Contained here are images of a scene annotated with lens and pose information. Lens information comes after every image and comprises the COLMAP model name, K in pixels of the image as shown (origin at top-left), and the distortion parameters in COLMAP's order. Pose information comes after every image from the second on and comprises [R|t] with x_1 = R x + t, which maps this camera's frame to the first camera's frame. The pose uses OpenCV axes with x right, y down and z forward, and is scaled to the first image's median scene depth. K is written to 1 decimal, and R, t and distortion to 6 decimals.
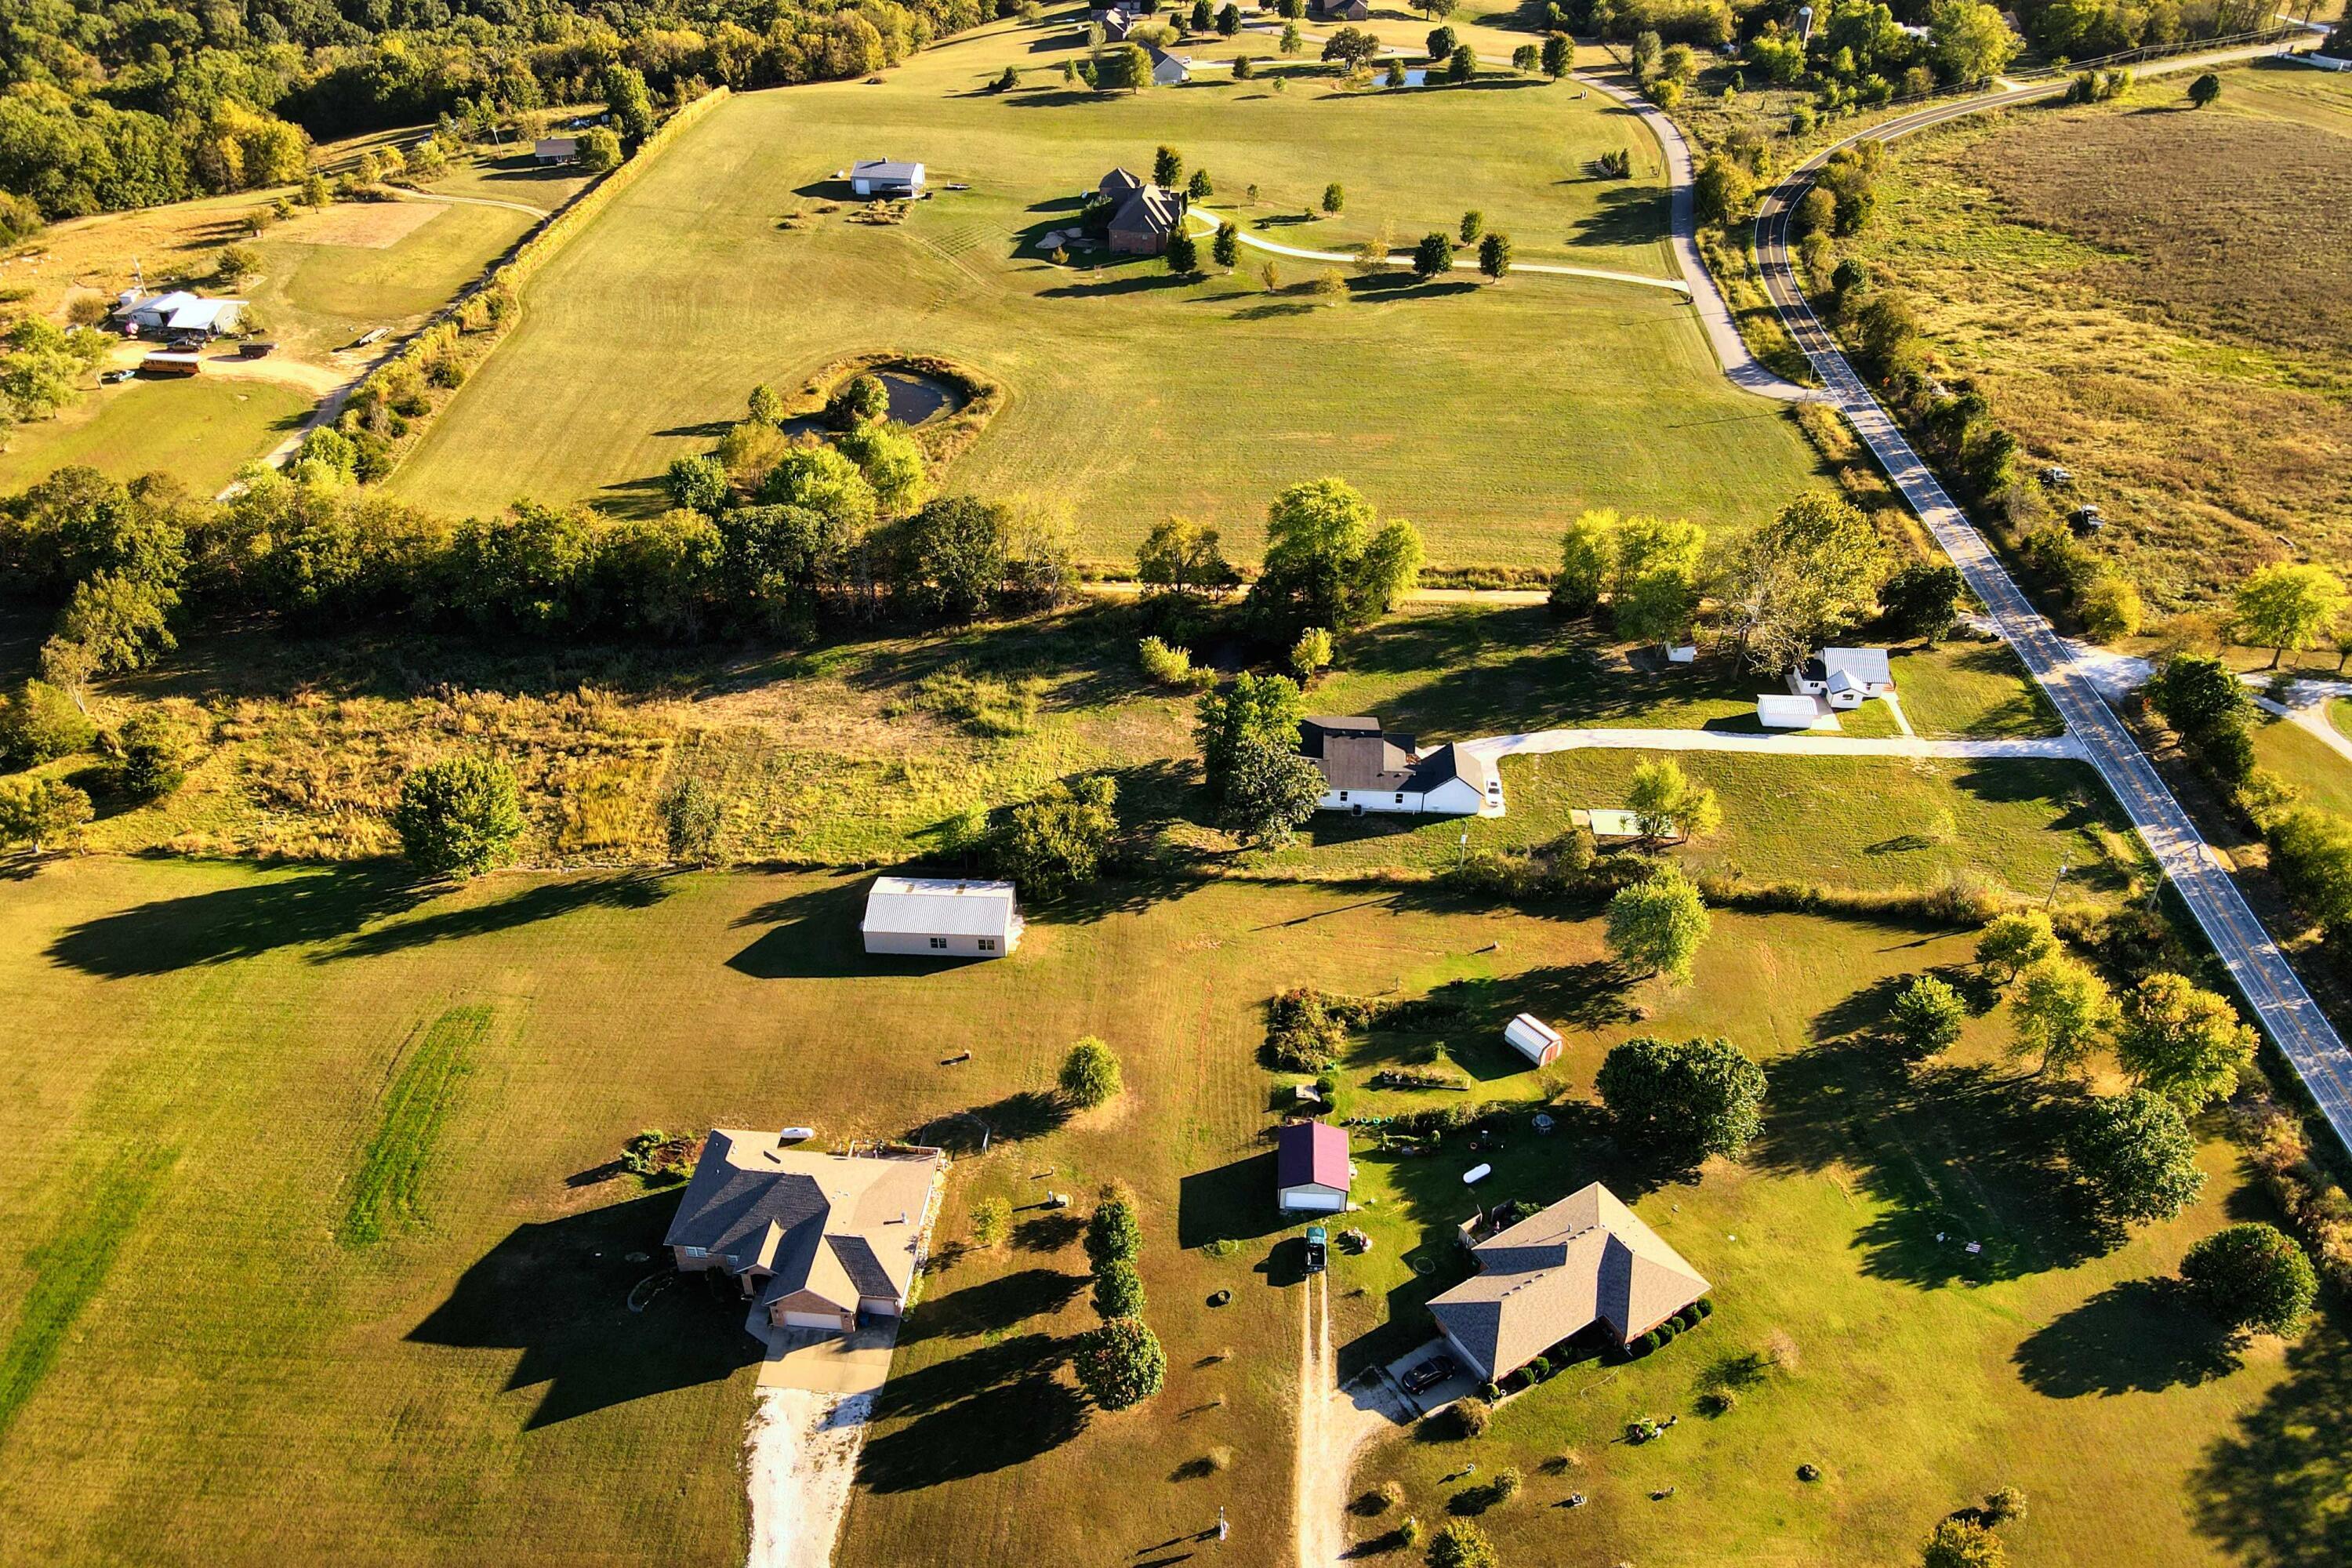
lens RADIAL K [[1731.4, 0, 1162.5], [0, 1731.4, 782.7], [0, 0, 1]] dist [0.012489, 0.009104]
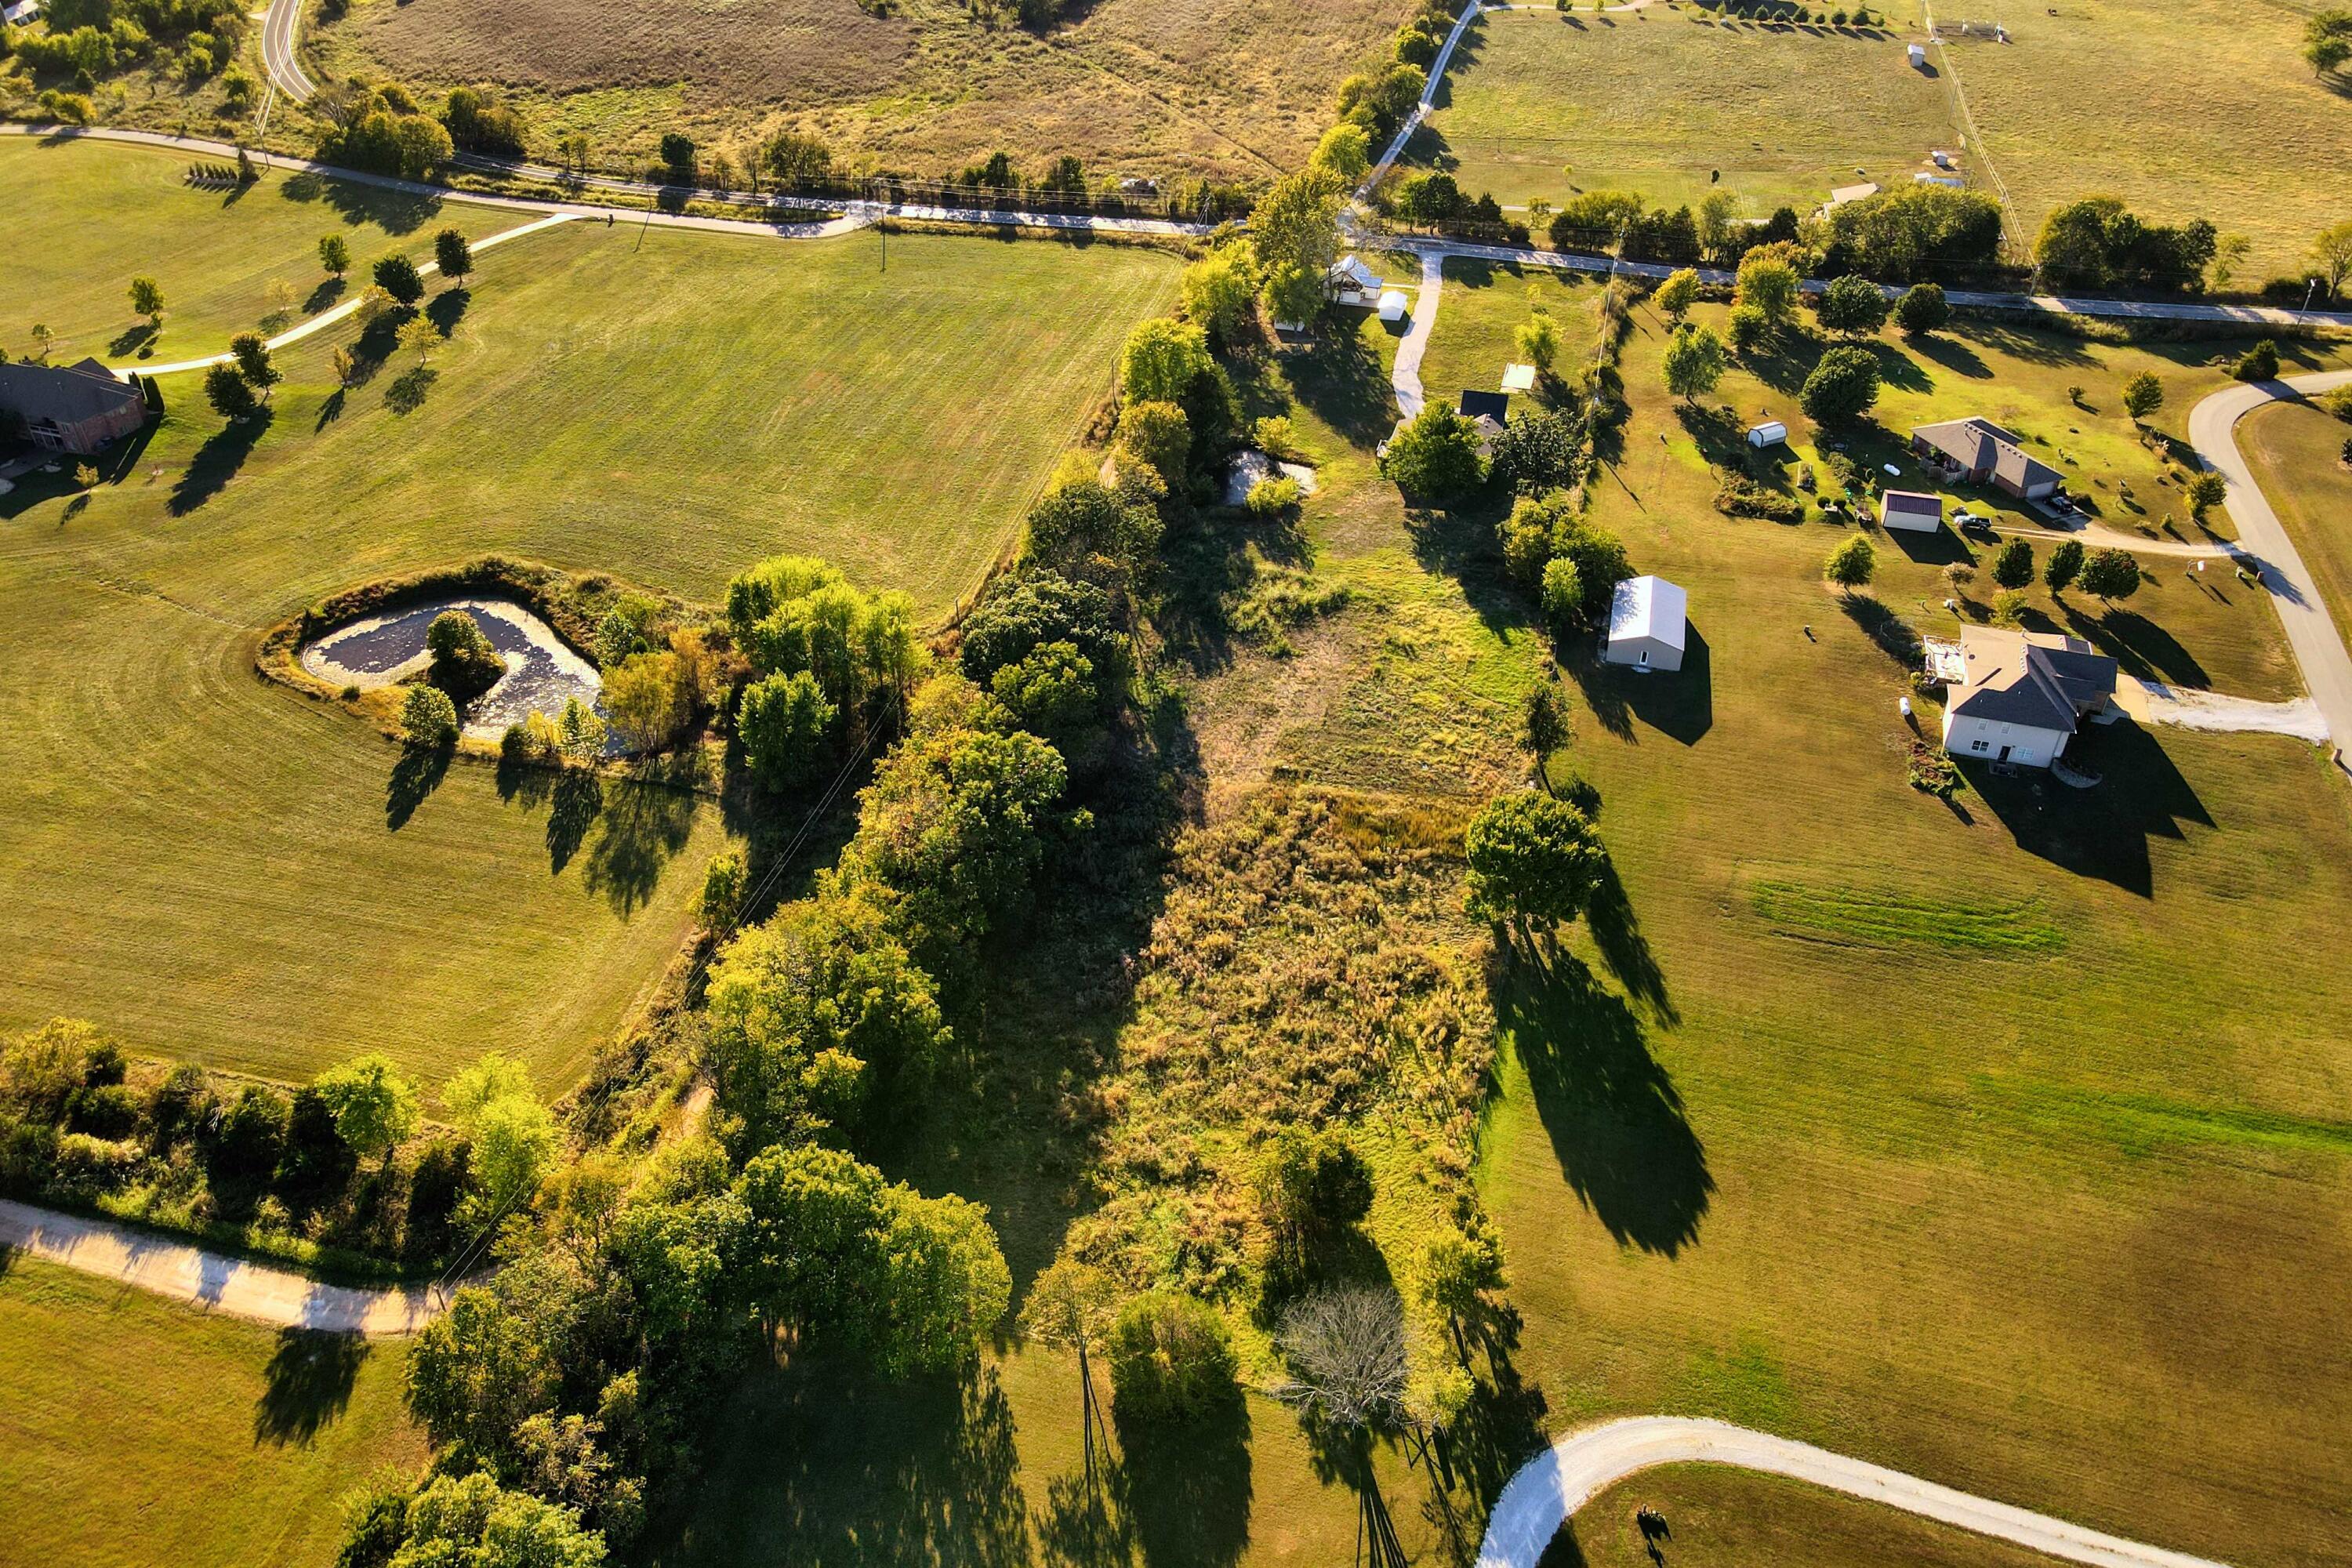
lens RADIAL K [[1677.8, 0, 1147.4], [0, 1677.8, 783.9], [0, 0, 1]] dist [0.003276, 0.008017]
pose [[0.212902, -0.592849, 0.776662, -1.154817], [0.562016, 0.724529, 0.398992, -0.493688], [-0.799256, 0.351550, 0.487444, 0.745162]]
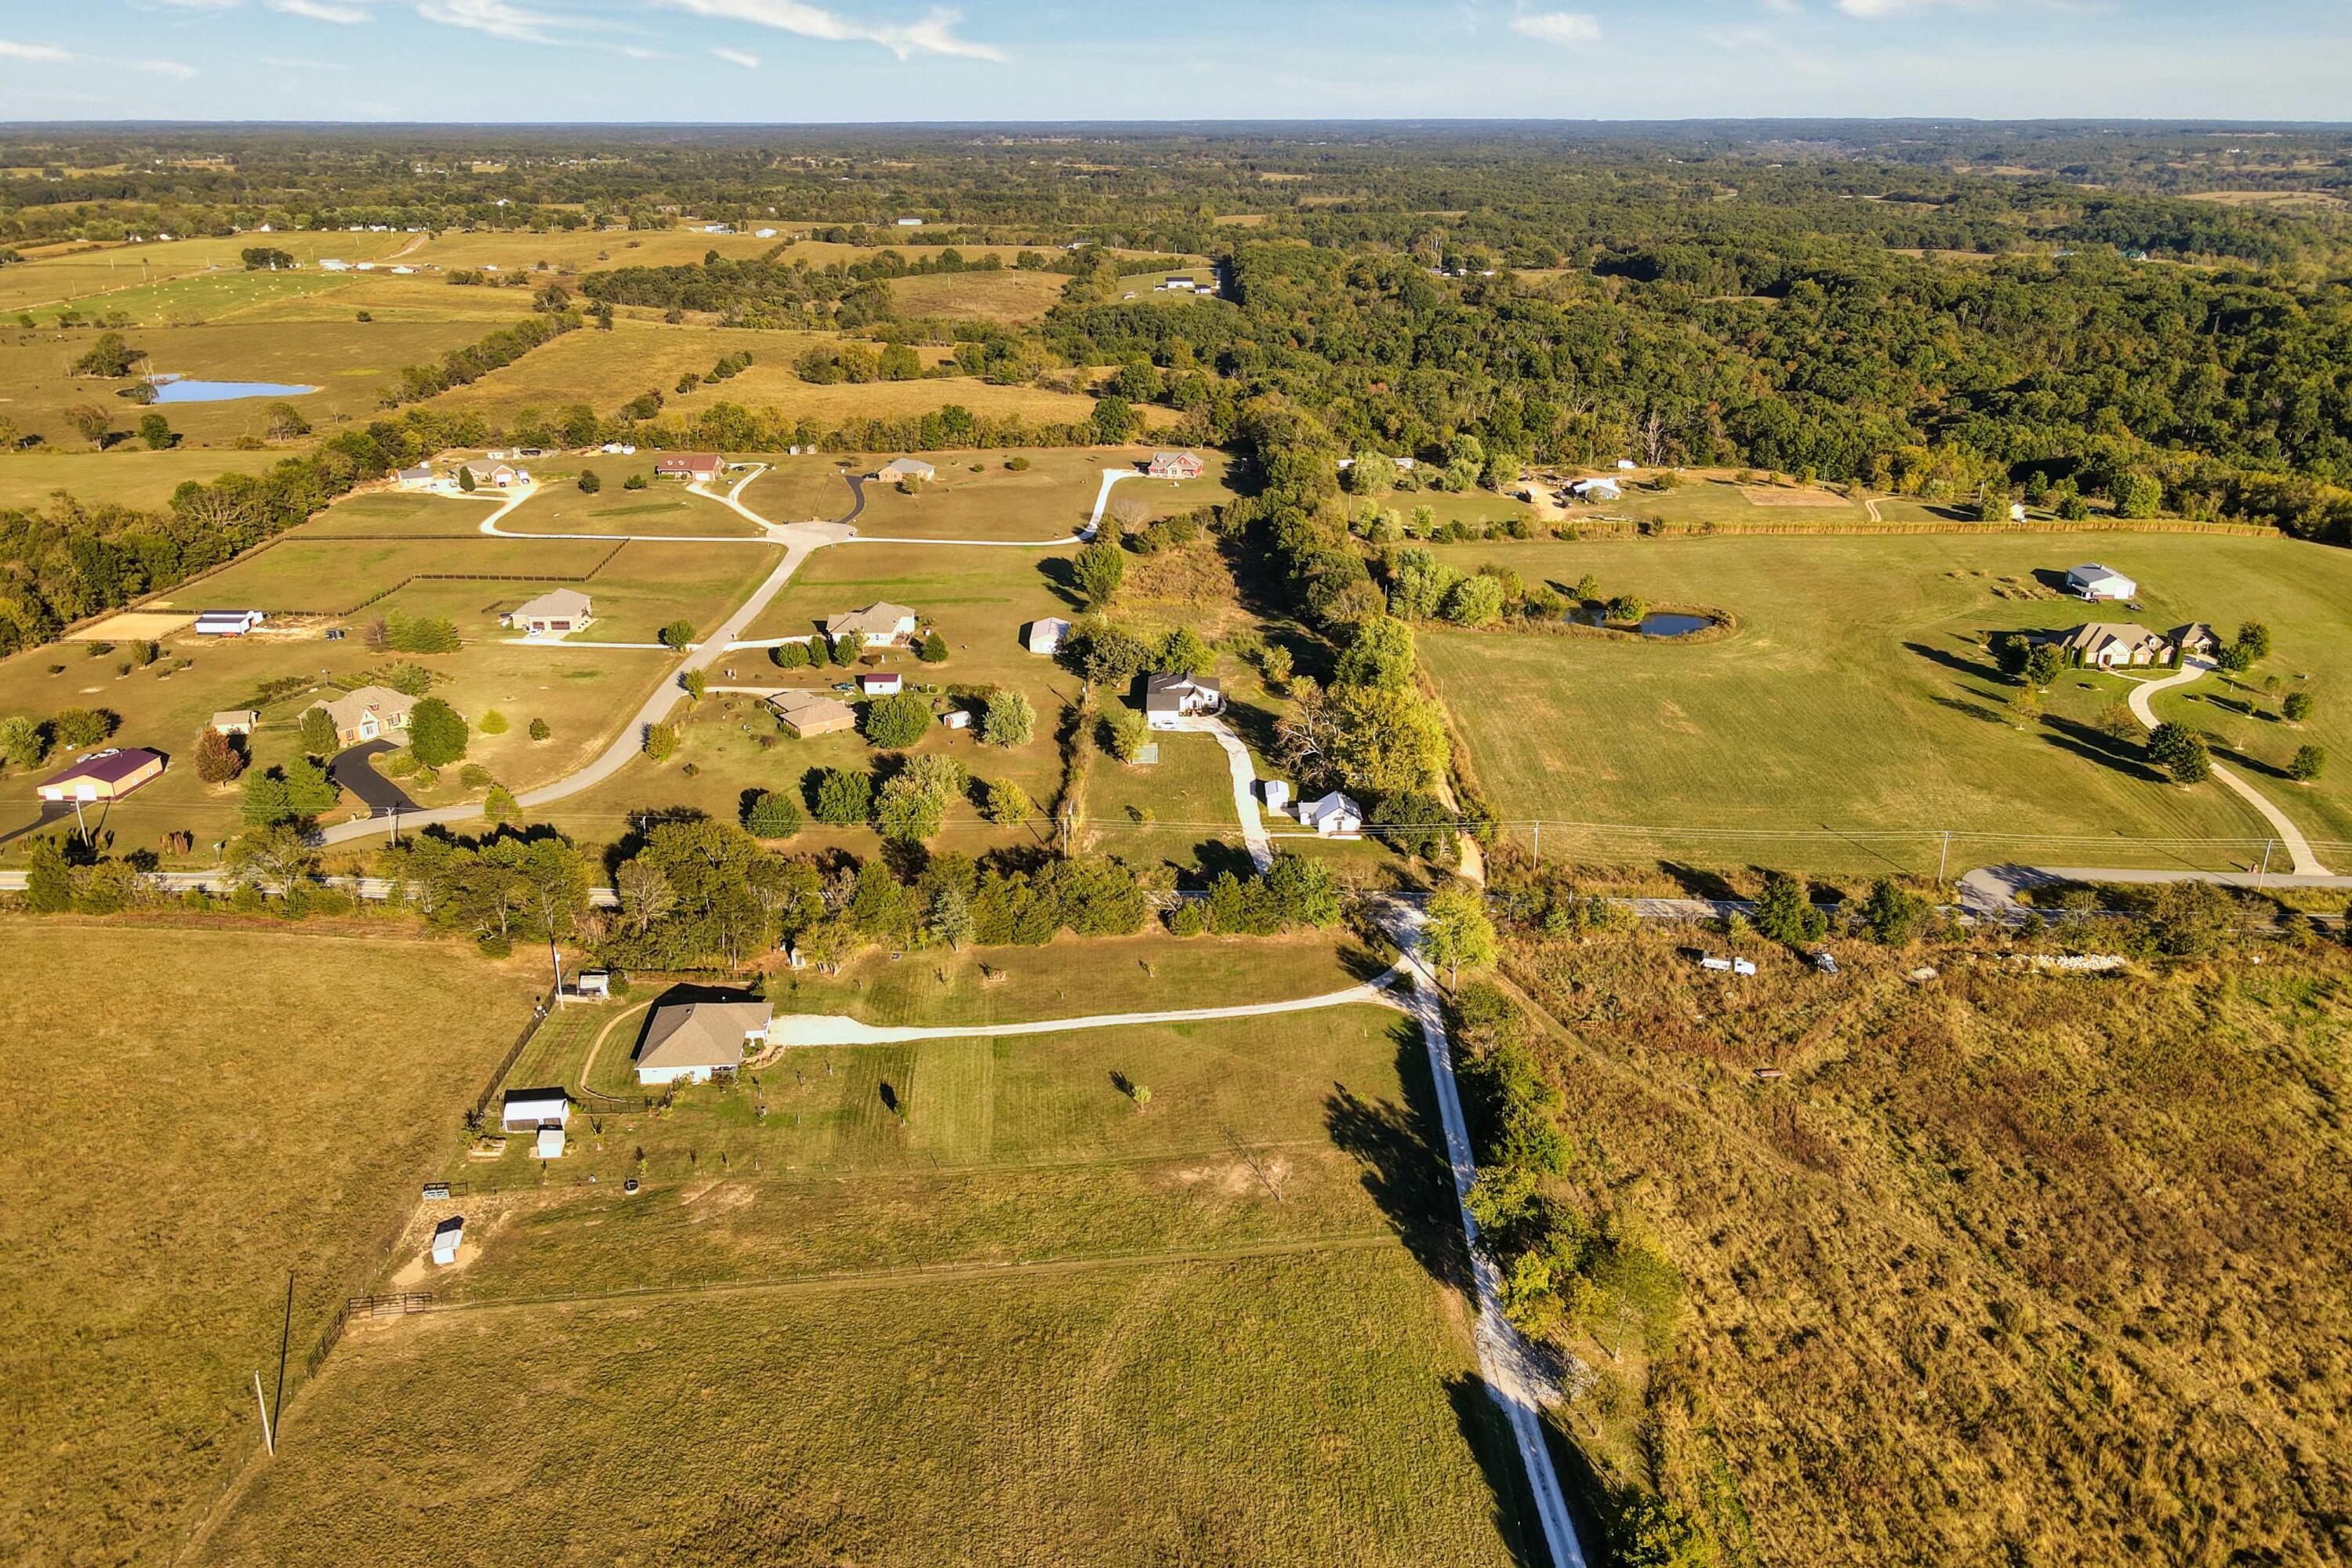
lens RADIAL K [[1725.5, 0, 1167.2], [0, 1725.5, 794.3], [0, 0, 1]] dist [0.000691, 0.030210]
pose [[0.058643, 0.366782, -0.928457, 2.024718], [-0.569939, 0.775883, 0.270510, -0.453637], [0.819592, 0.513300, 0.254544, 0.653289]]
